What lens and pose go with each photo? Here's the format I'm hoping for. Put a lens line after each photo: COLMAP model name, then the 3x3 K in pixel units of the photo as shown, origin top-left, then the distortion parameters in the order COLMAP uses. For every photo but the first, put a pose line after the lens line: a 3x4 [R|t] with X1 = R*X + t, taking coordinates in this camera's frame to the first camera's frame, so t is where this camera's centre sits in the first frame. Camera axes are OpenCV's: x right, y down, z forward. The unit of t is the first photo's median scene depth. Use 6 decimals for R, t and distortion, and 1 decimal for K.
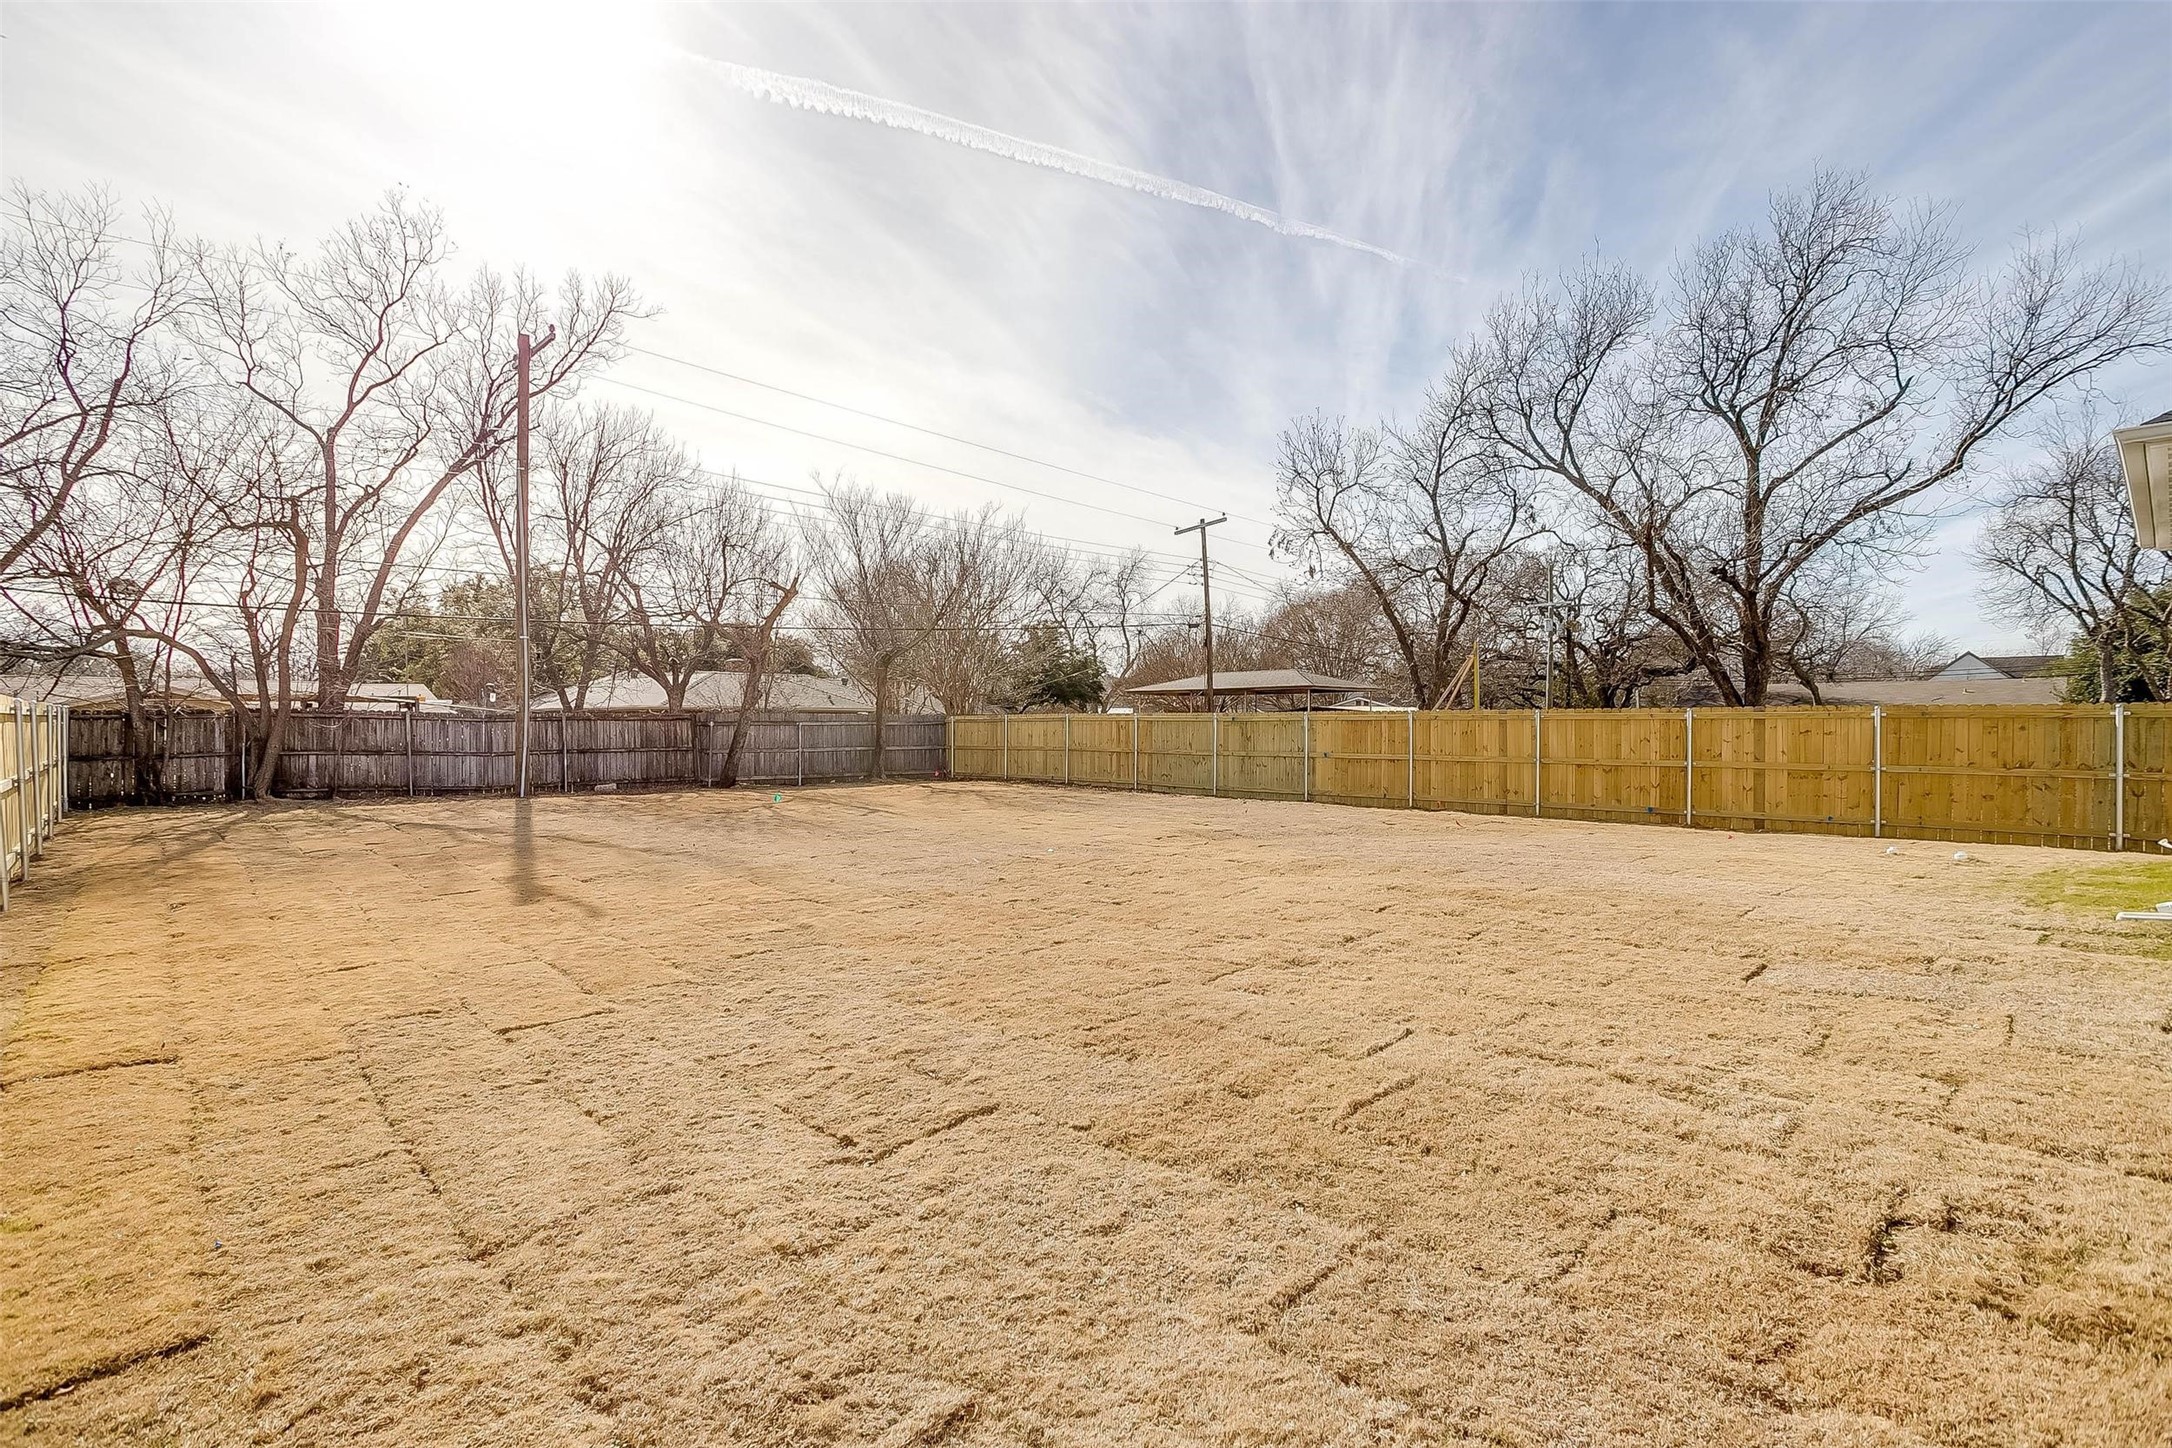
lens RADIAL K [[1033.3, 0, 1090.3], [0, 1033.3, 722.0], [0, 0, 1]] dist [-0.000763, 0.000307]
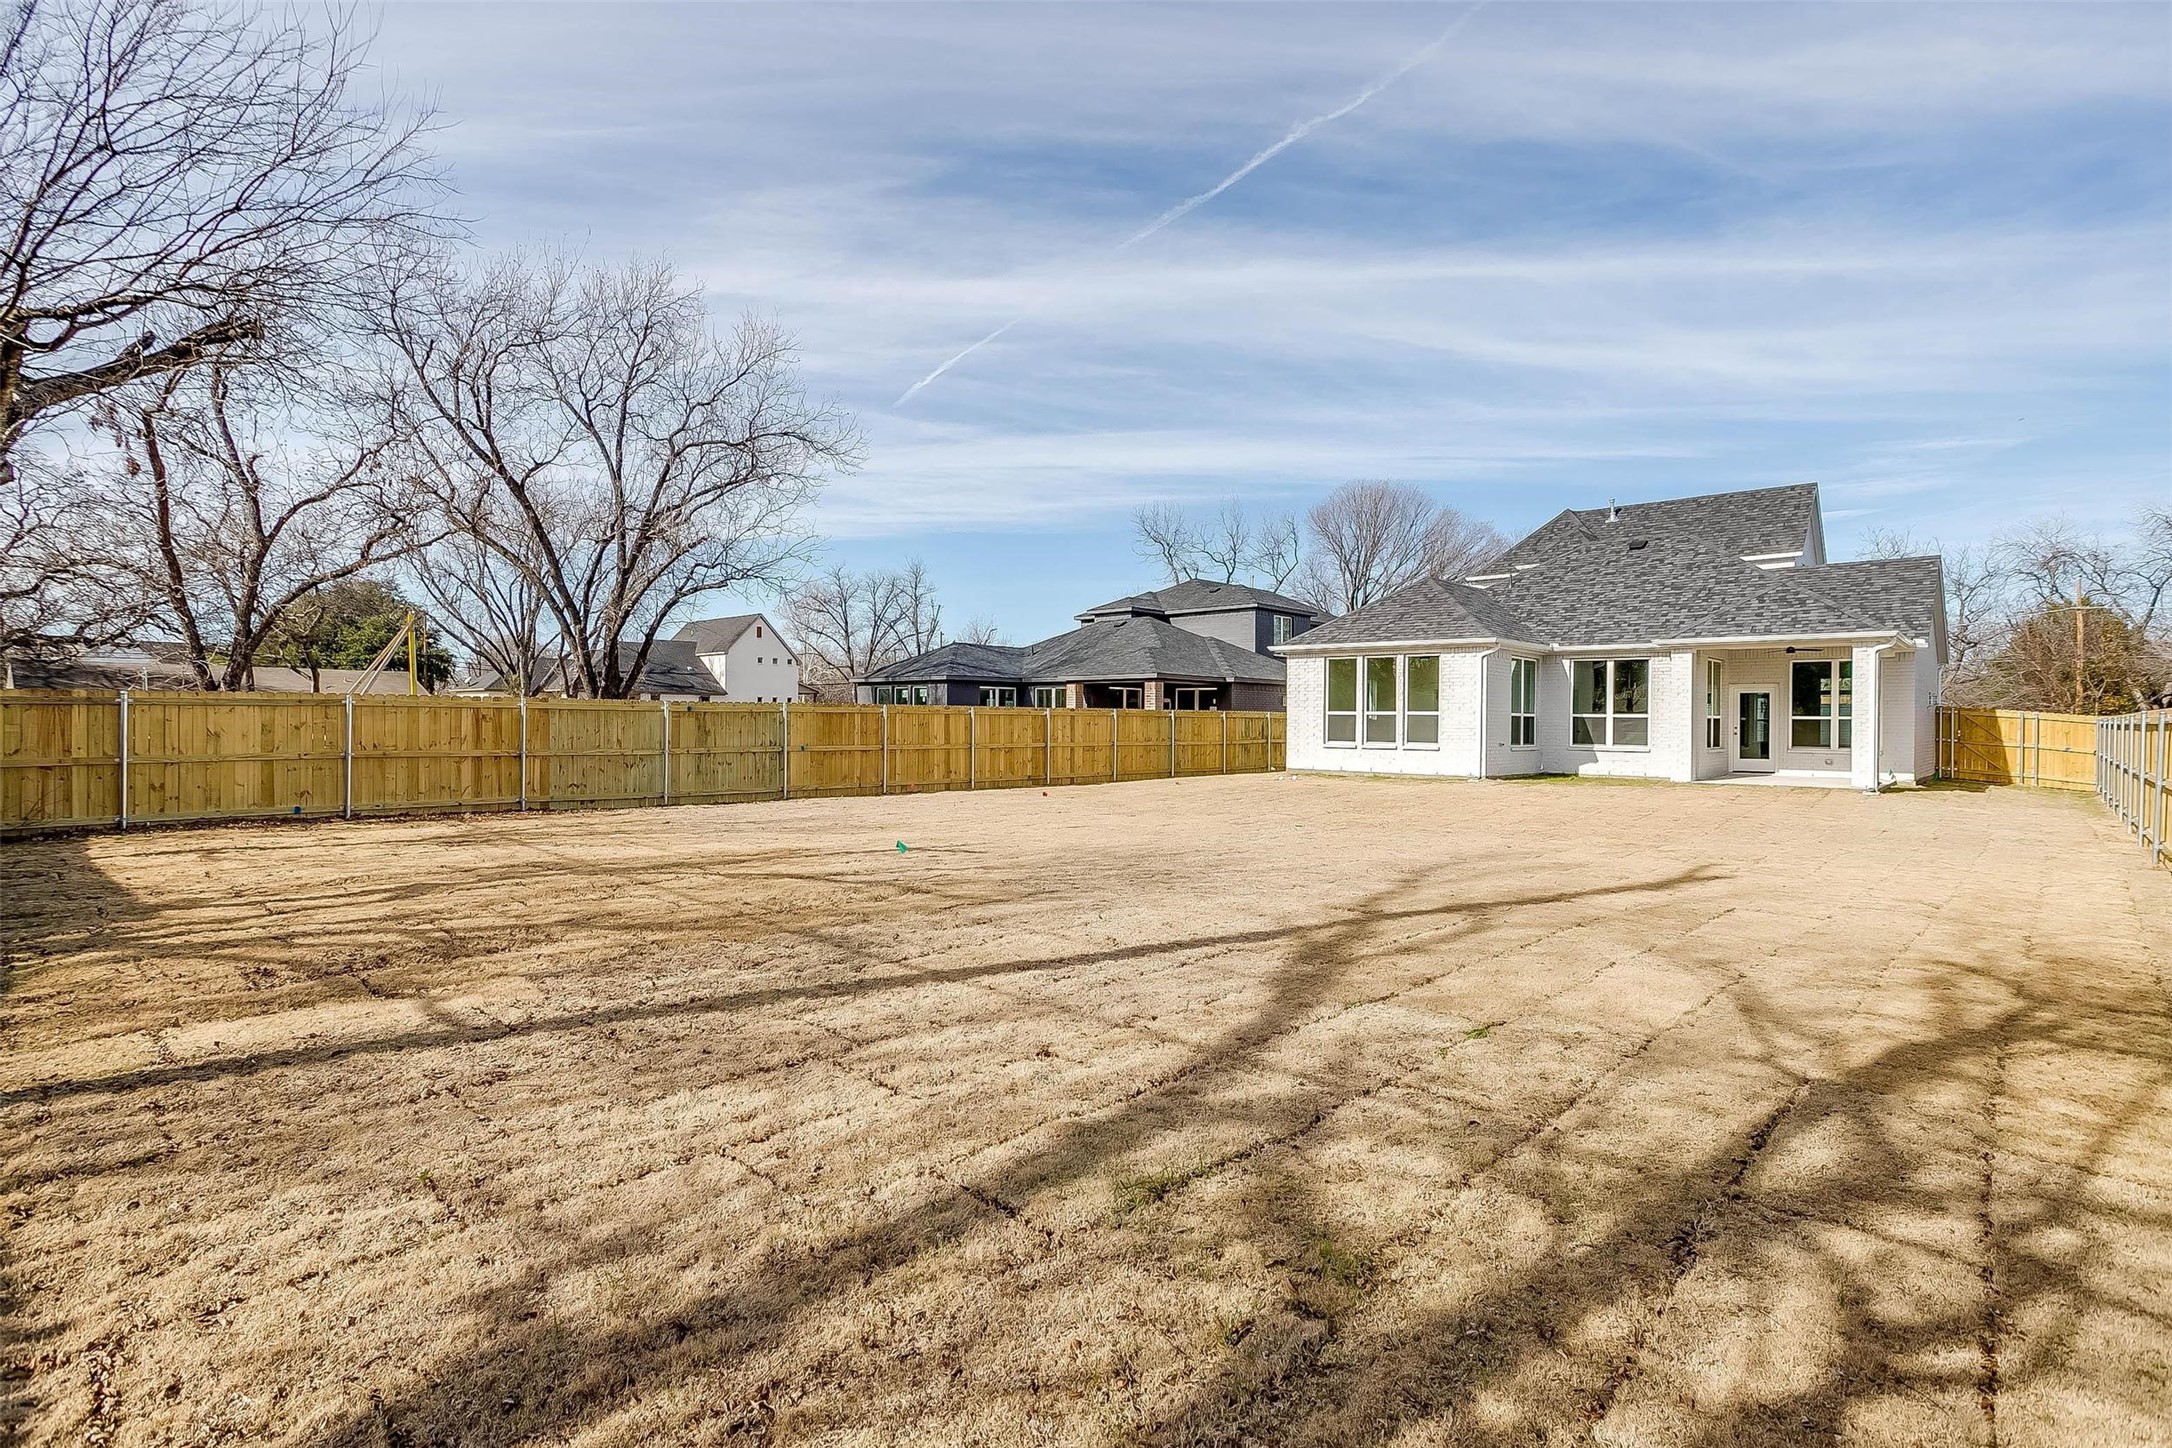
lens RADIAL K [[1033.3, 0, 1088.0], [0, 1033.3, 729.0], [0, 0, 1]] dist [-0.000763, 0.000307]
pose [[-0.031134, -0.007192, 0.999489, -0.828639], [-0.010799, 0.999918, 0.006859, 0.005293], [-0.999457, -0.010580, -0.031209, 0.864860]]
